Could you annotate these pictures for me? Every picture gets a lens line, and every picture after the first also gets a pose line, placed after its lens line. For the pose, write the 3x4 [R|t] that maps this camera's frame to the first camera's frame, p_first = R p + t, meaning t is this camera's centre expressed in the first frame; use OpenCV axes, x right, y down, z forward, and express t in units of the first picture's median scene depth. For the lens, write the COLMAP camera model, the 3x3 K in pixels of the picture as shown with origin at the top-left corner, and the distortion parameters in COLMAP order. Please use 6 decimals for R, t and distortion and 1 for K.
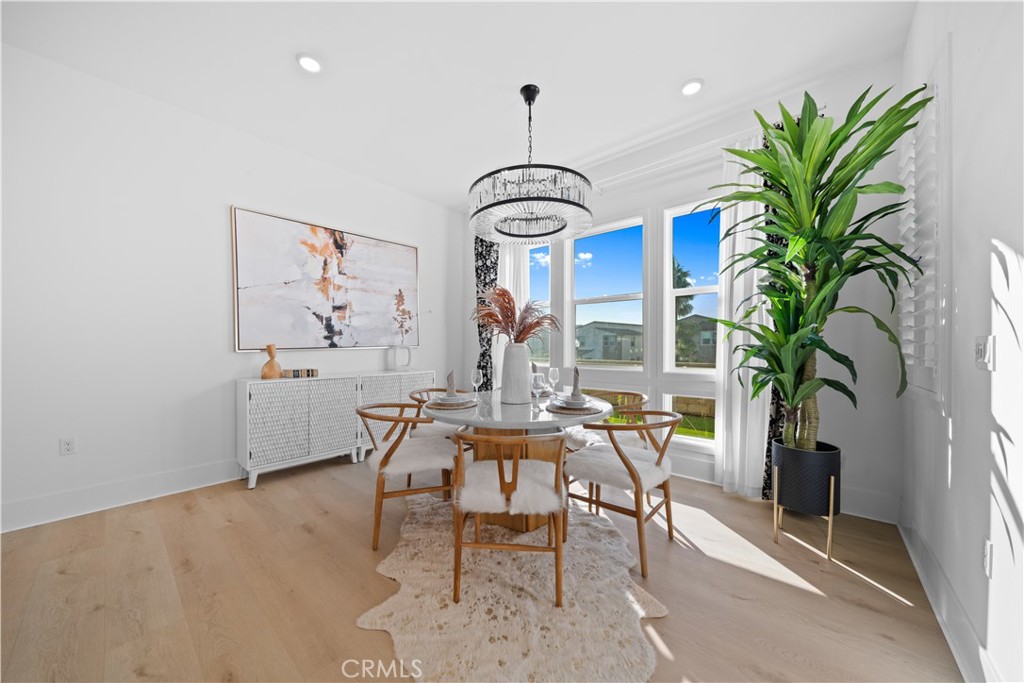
lens RADIAL K [[352.5, 0, 508.1], [0, 352.5, 348.9], [0, 0, 1]] dist [-0.002340, -0.000481]
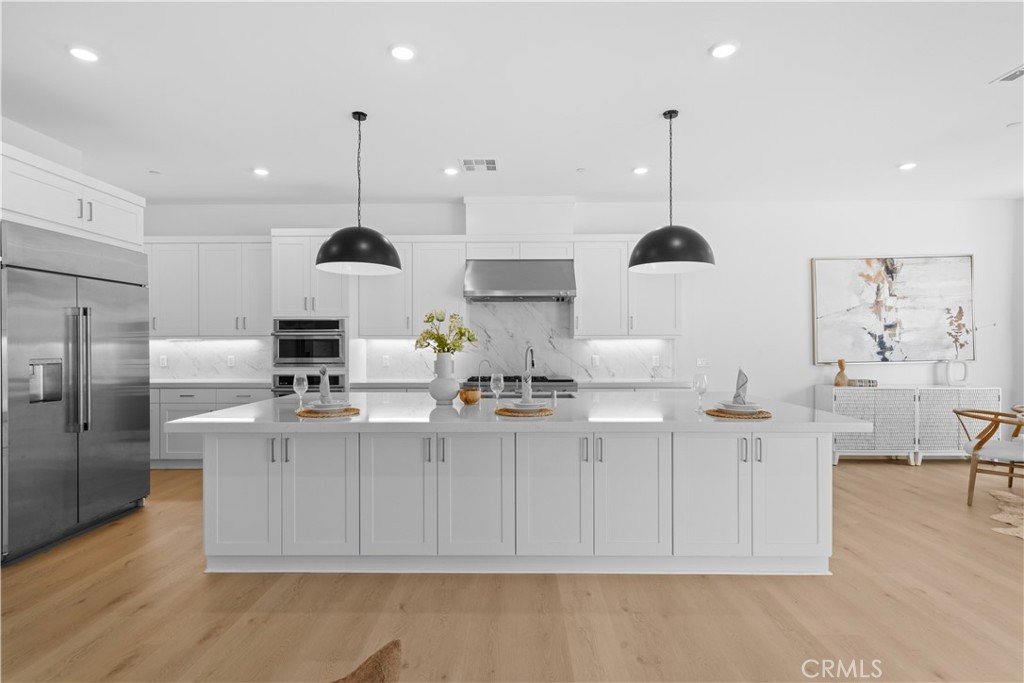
lens RADIAL K [[515.9, 0, 513.4], [0, 515.9, 342.6], [0, 0, 1]] dist [0.003231, 0.000265]
pose [[0.651248, -0.003388, -0.758857, -0.012464], [-0.005015, 0.999949, -0.008768, -0.047725], [0.758848, 0.009516, 0.651198, -1.057288]]
